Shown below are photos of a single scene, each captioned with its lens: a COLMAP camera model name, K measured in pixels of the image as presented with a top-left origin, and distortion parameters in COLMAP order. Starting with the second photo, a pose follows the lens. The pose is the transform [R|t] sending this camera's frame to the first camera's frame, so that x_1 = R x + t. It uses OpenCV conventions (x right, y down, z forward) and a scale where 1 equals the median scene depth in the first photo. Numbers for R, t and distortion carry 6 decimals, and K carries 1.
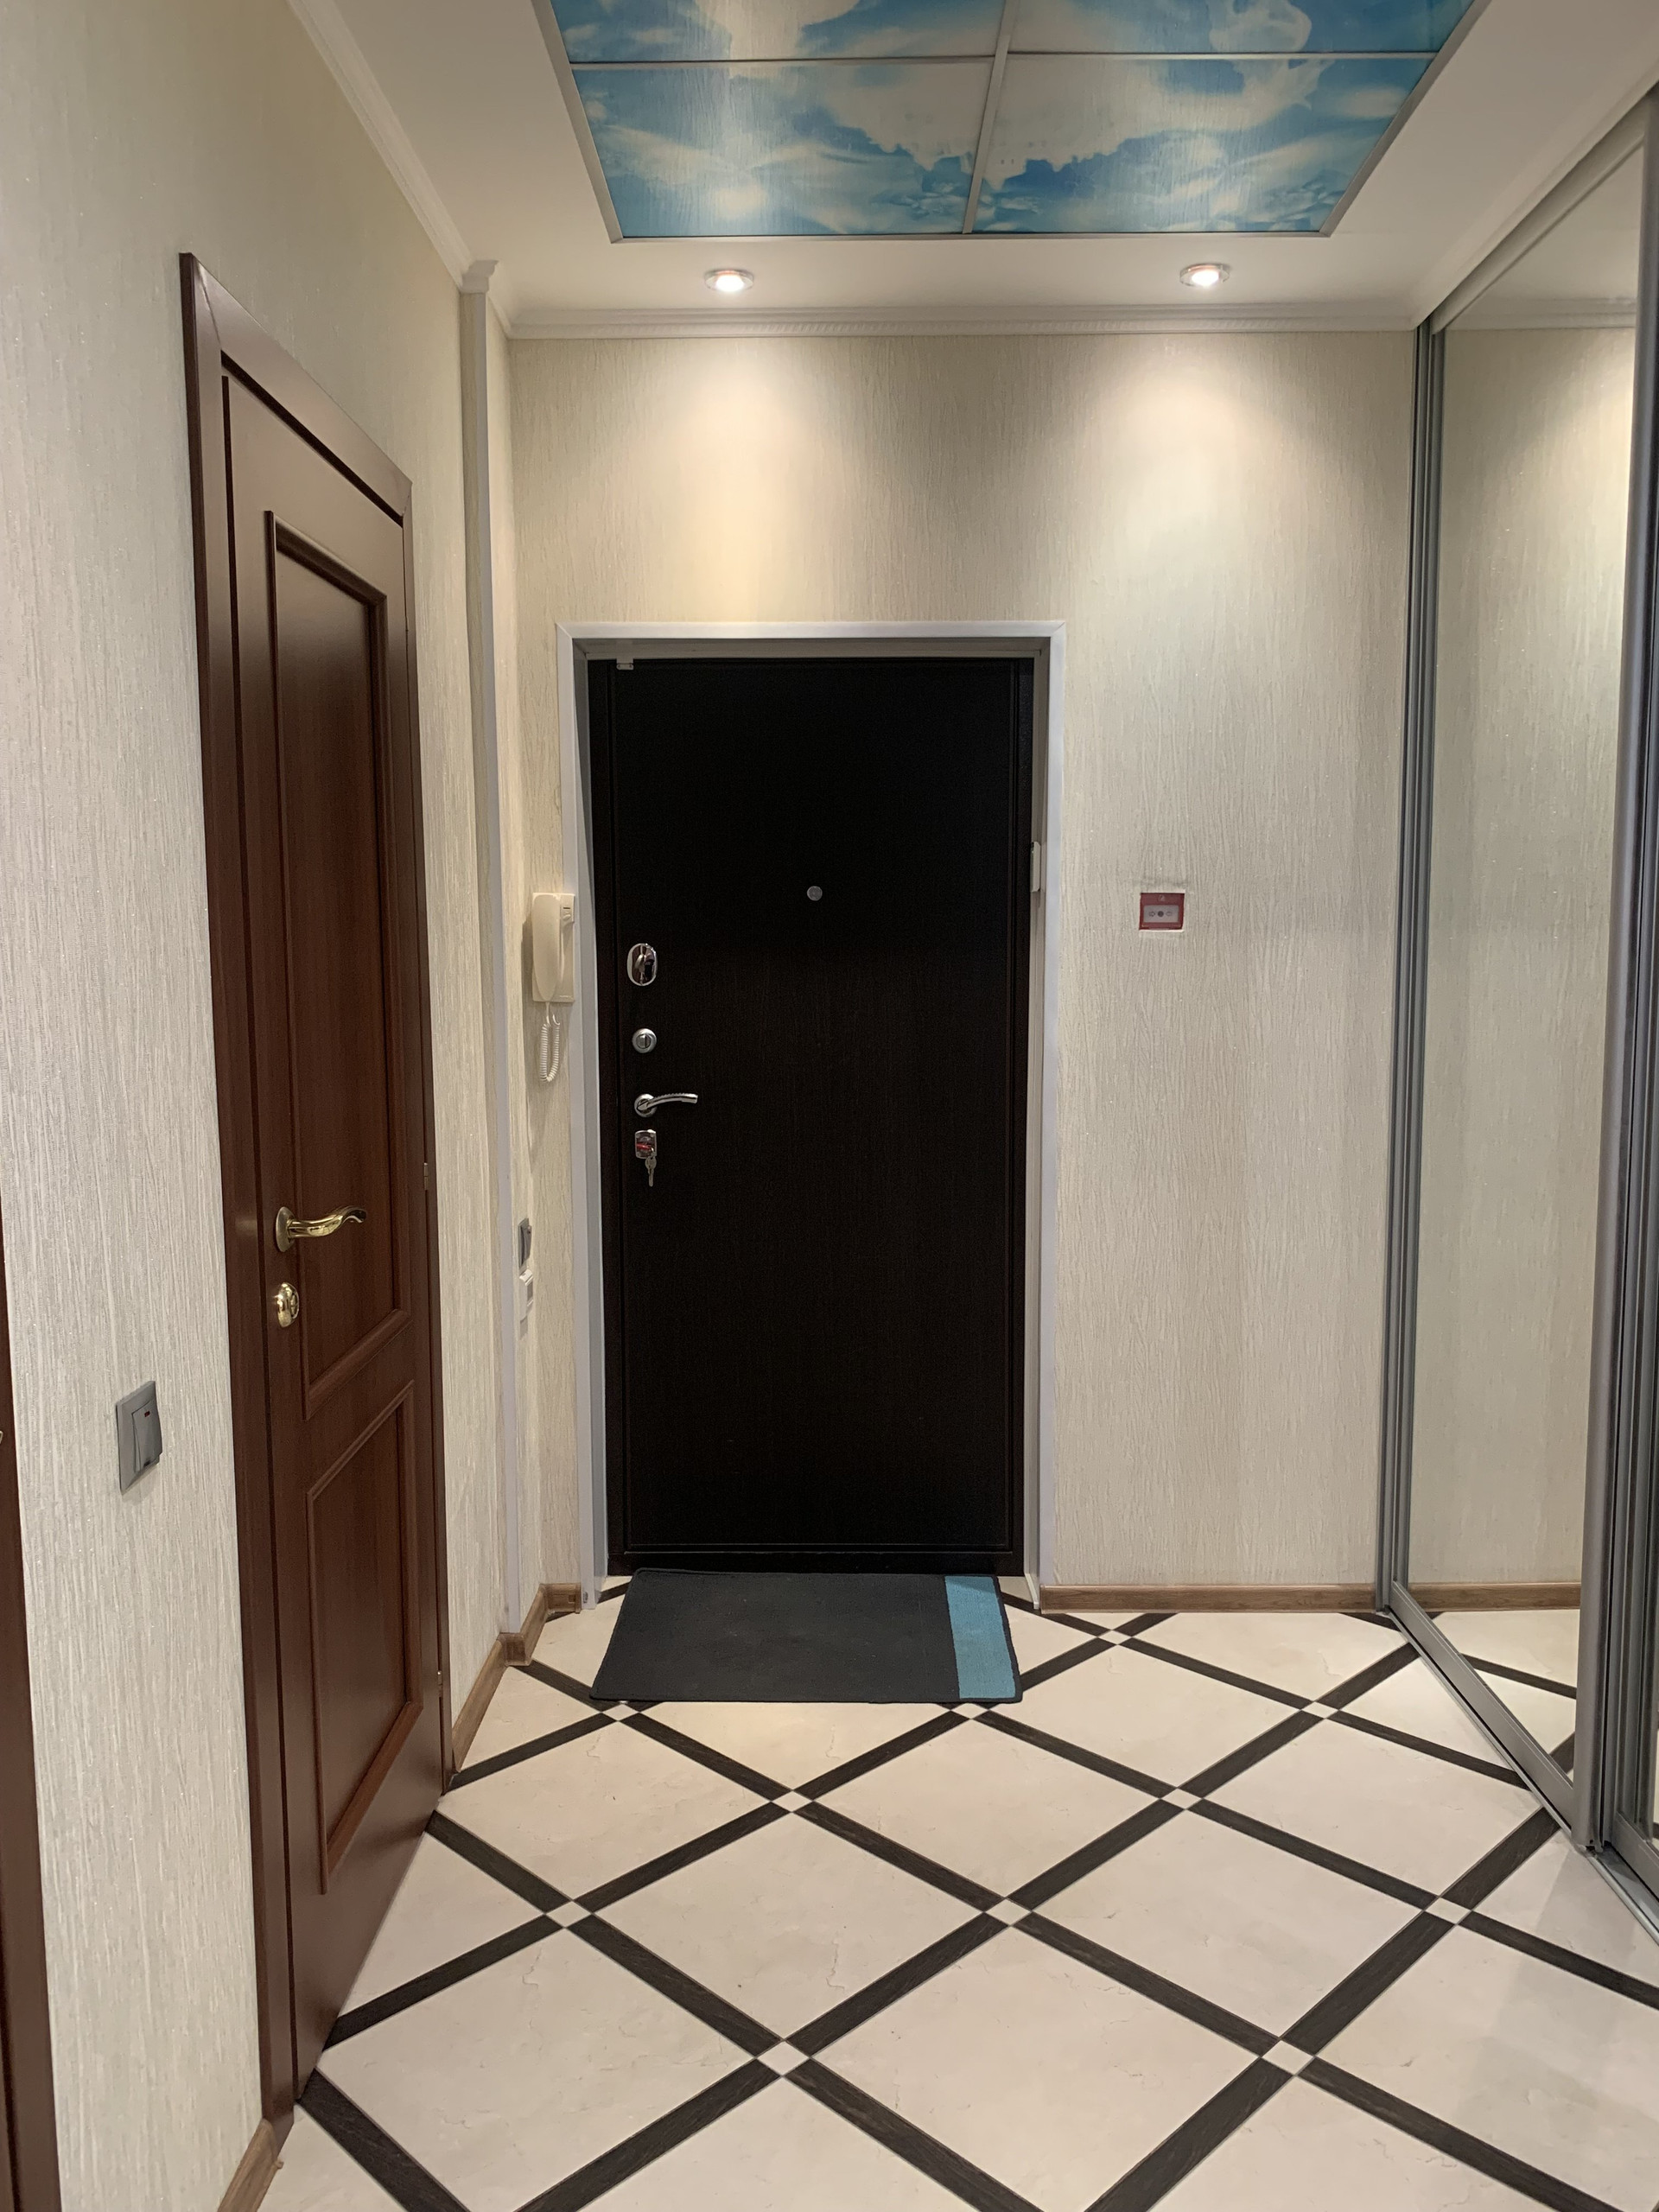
lens RADIAL K [[1686.4, 0, 829.6], [0, 1686.4, 1105.4], [0, 0, 1]] dist [0.030223, -0.023191]
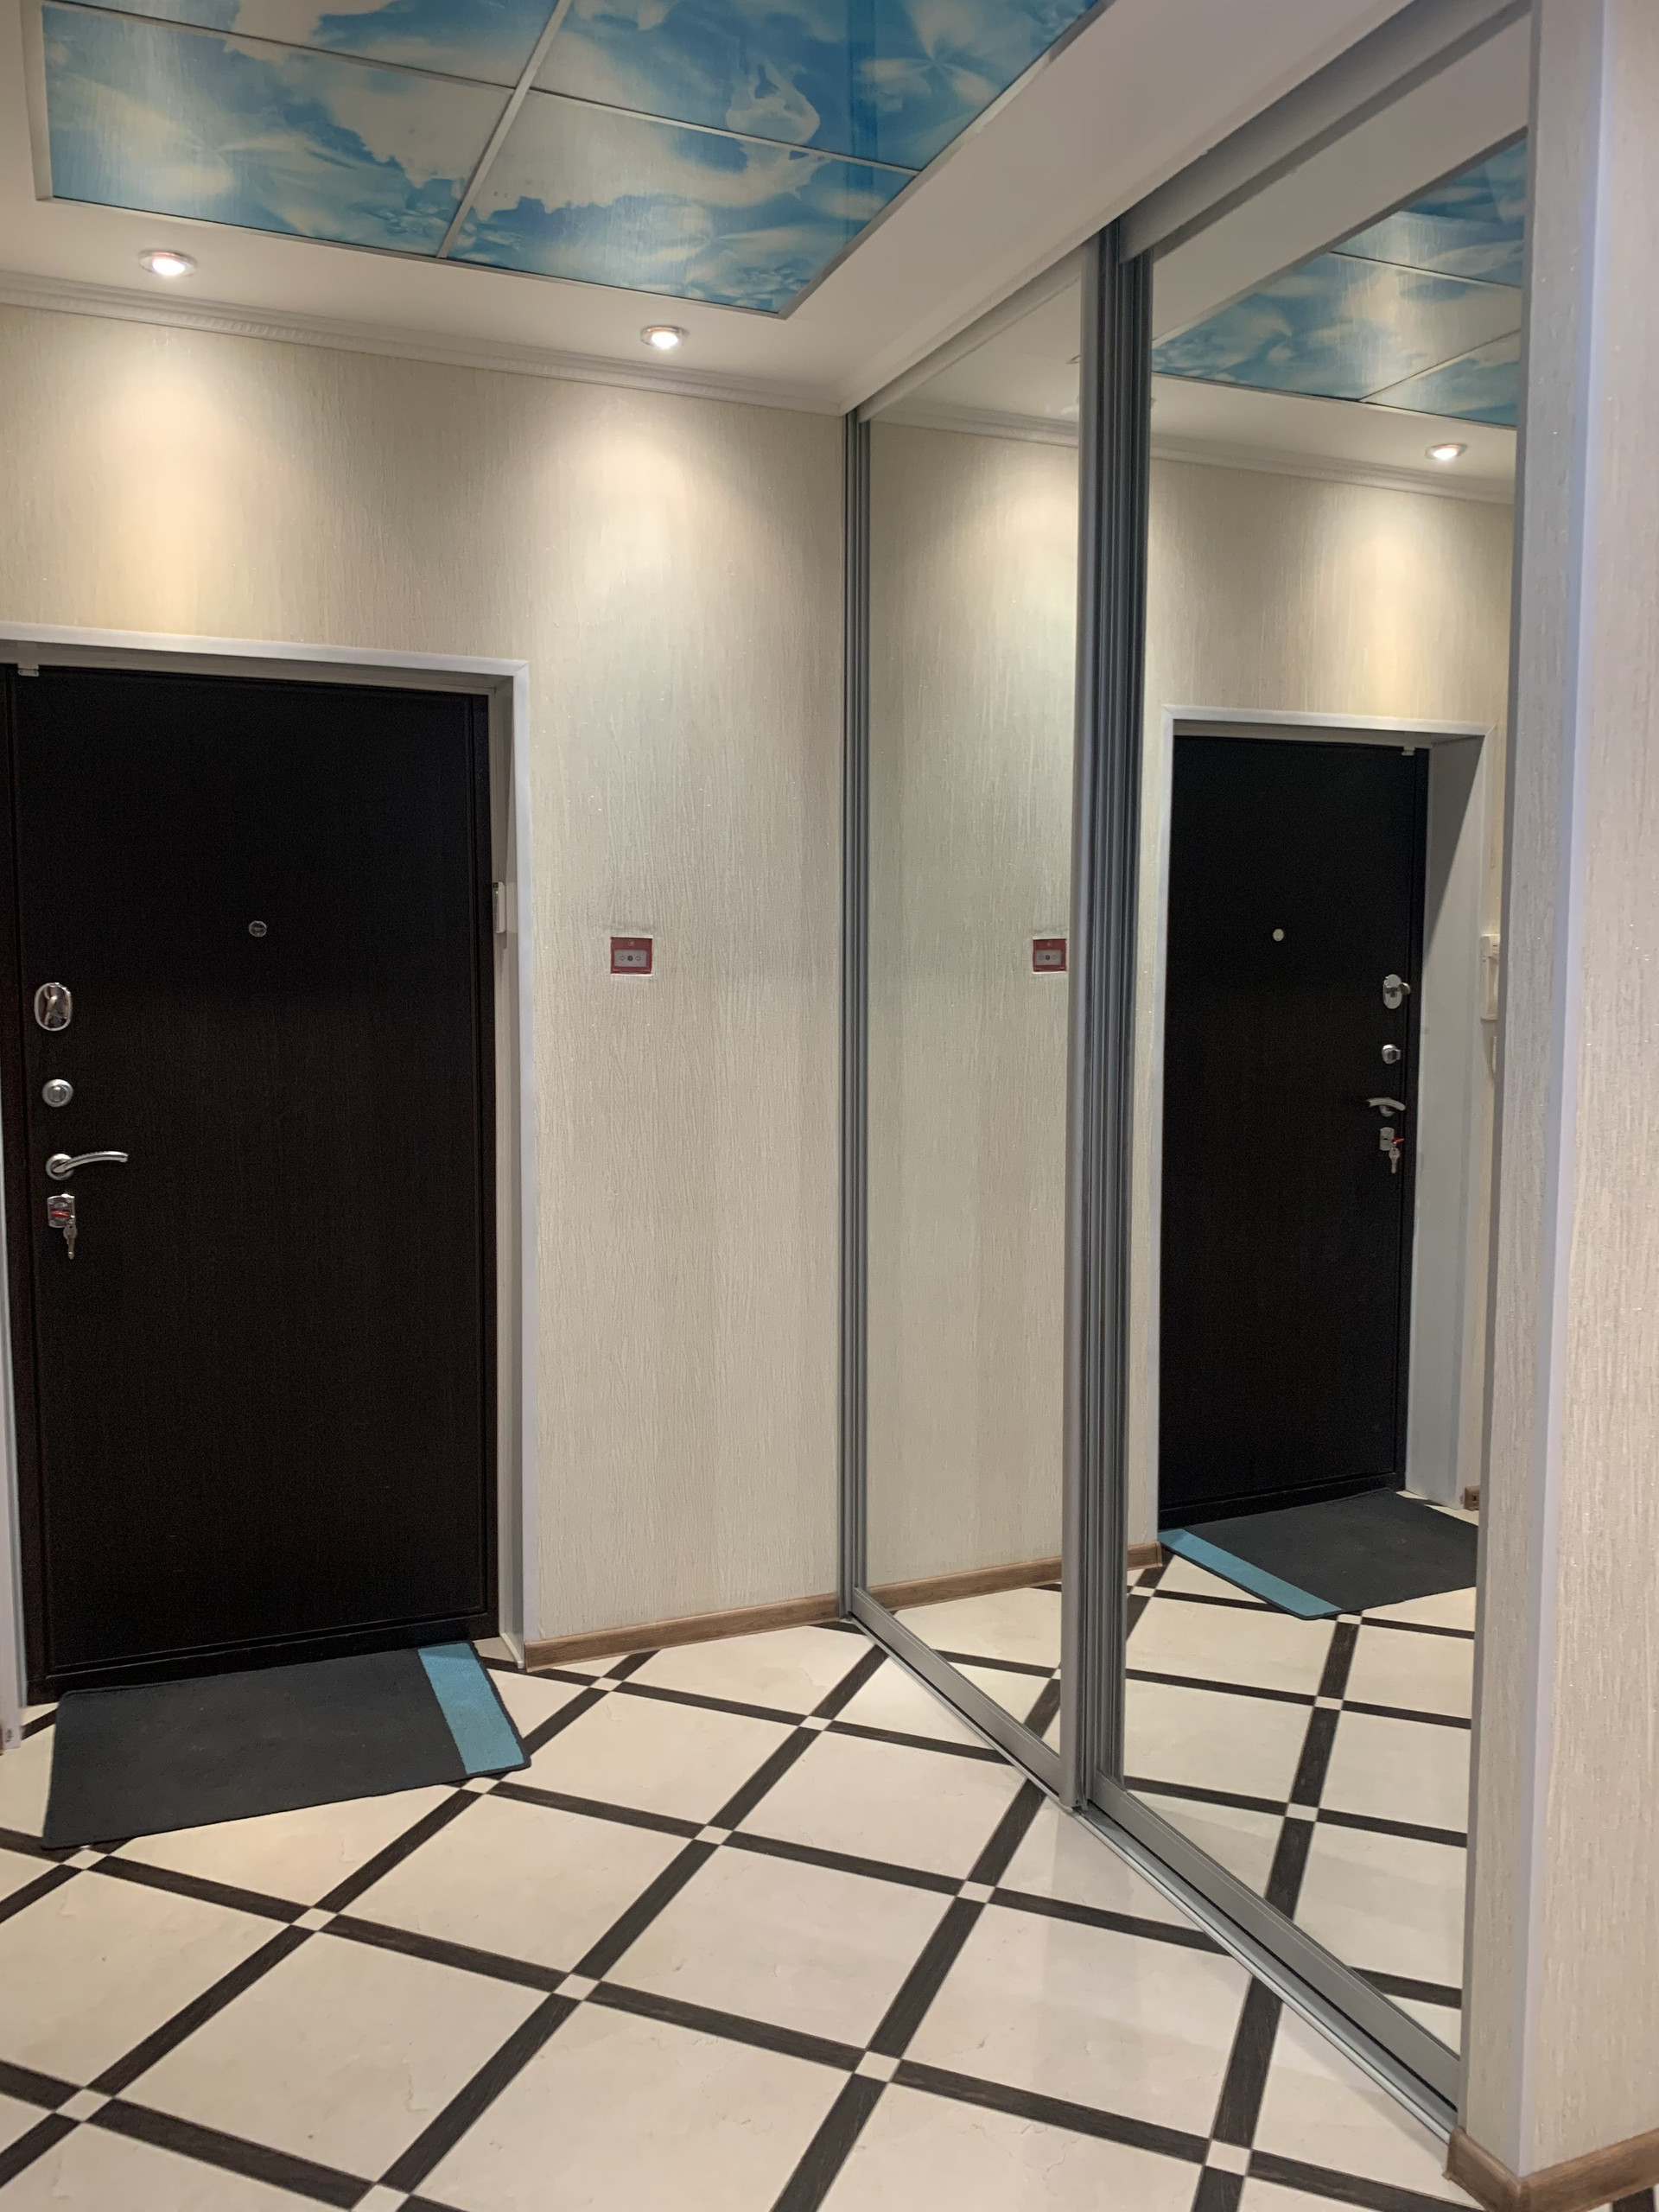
lens RADIAL K [[1686.4, 0, 815.1], [0, 1686.4, 1109.6], [0, 0, 1]] dist [0.030223, -0.023191]
pose [[0.924126, -0.025675, 0.381225, -0.095679], [0.032662, 0.999396, -0.011868, -0.007598], [-0.380690, 0.023419, 0.924406, 0.029236]]
